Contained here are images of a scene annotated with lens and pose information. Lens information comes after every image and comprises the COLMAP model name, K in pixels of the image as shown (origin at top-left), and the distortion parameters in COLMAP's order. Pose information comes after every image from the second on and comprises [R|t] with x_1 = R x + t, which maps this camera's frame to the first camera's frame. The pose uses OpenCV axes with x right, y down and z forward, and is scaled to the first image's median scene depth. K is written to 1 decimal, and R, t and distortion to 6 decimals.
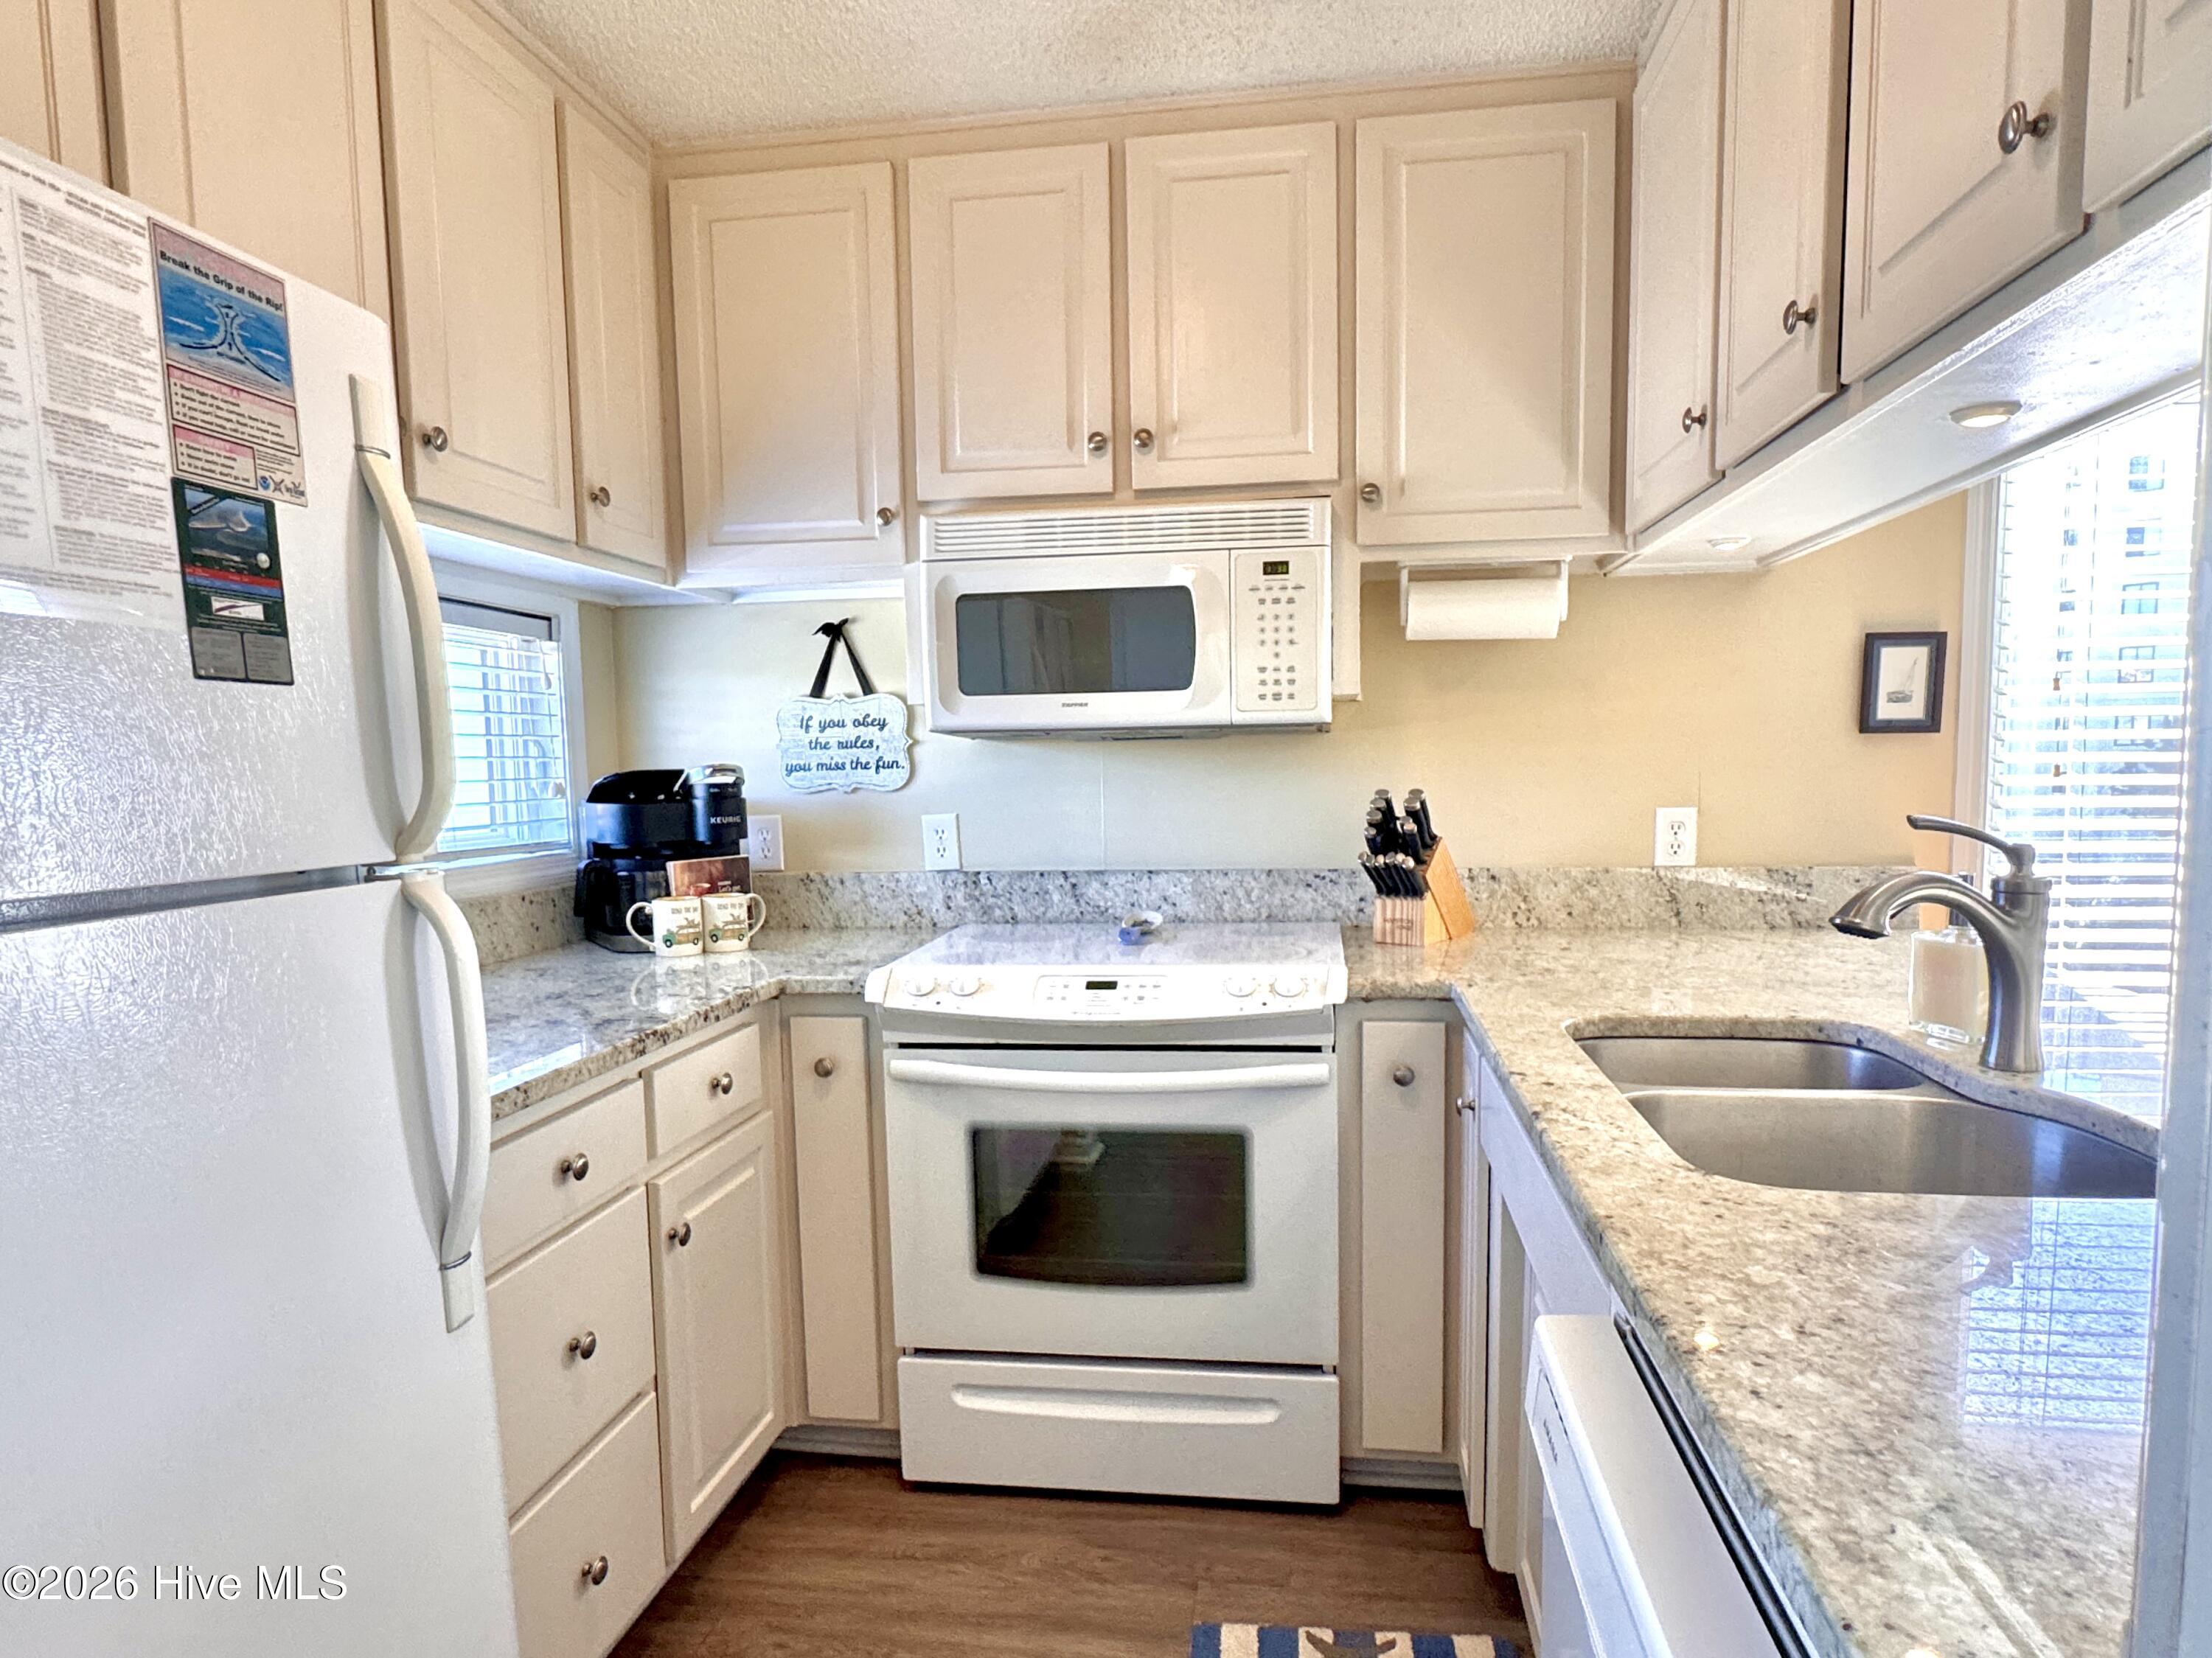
lens RADIAL K [[1293.9, 0, 1111.0], [0, 1293.9, 879.0], [0, 0, 1]] dist [-0.001076, 0.000055]
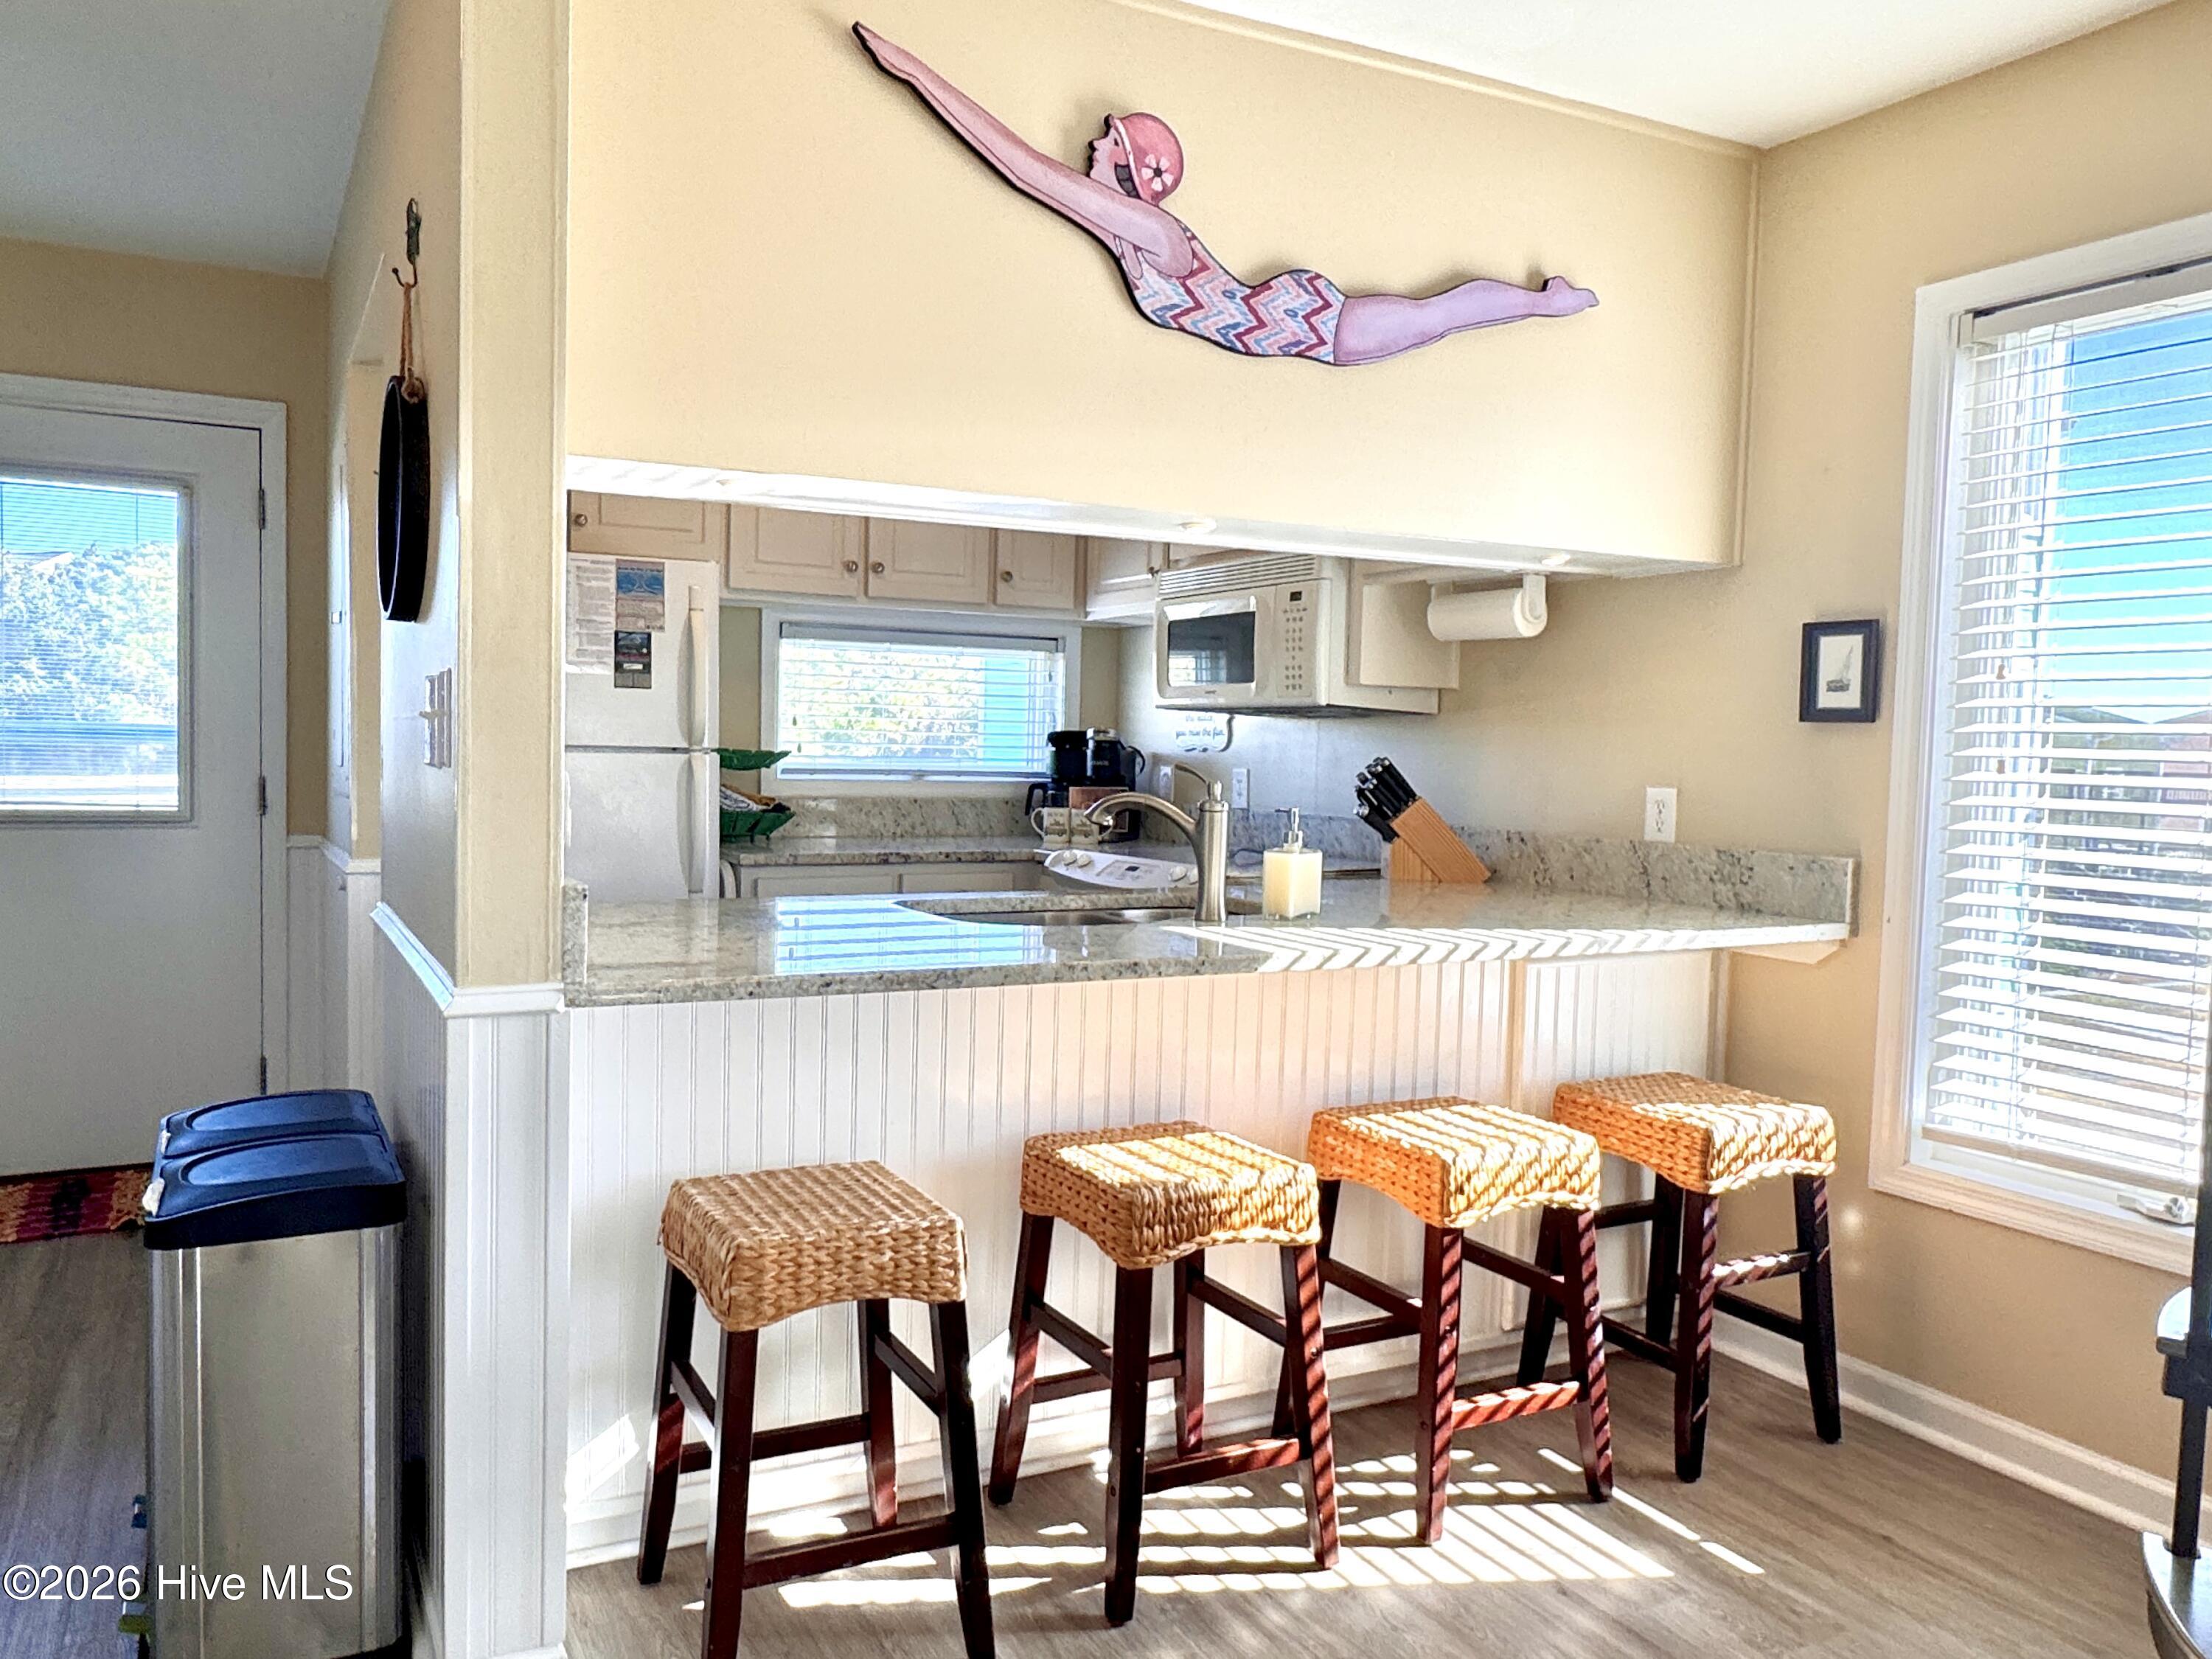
lens RADIAL K [[1641.8, 0, 1063.5], [0, 1641.8, 830.8], [0, 0, 1]] dist [-0.005327, -0.003081]
pose [[0.577085, 0.070965, -0.813595, 1.374228], [-0.105792, 0.994320, 0.011690, 0.018660], [0.809803, 0.079325, 0.581315, -0.212378]]
